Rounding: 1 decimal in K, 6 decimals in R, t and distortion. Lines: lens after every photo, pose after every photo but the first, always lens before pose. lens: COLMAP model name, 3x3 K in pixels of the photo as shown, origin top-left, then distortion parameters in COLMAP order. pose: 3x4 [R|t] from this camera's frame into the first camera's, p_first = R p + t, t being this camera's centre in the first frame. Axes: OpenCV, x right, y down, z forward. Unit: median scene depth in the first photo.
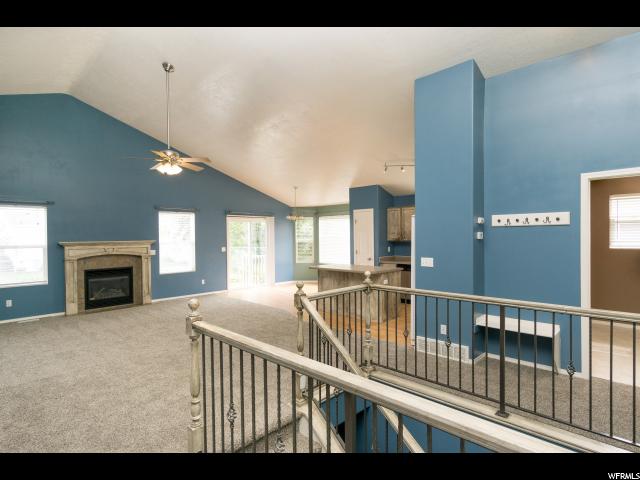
lens RADIAL K [[337.1, 0, 313.5], [0, 337.1, 239.5], [0, 0, 1]] dist [0.004943, 0.000106]
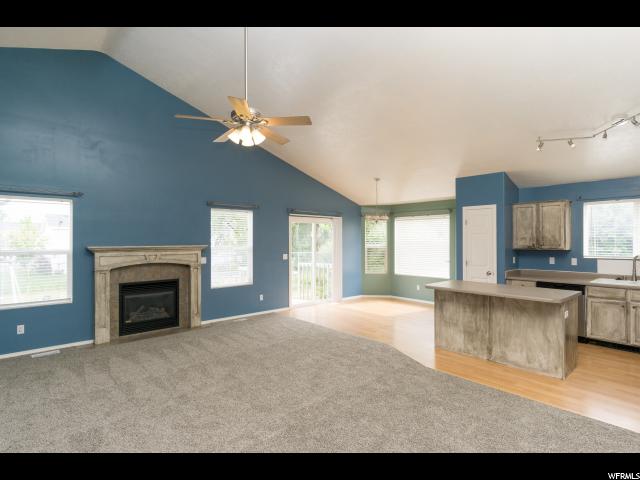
lens RADIAL K [[337.1, 0, 314.9], [0, 337.1, 239.5], [0, 0, 1]] dist [0.004943, 0.000106]
pose [[0.997332, 0.008483, -0.072503, -0.165861], [-0.009382, 0.999883, -0.012066, -0.003400], [0.072392, 0.012714, 0.997295, 0.244919]]
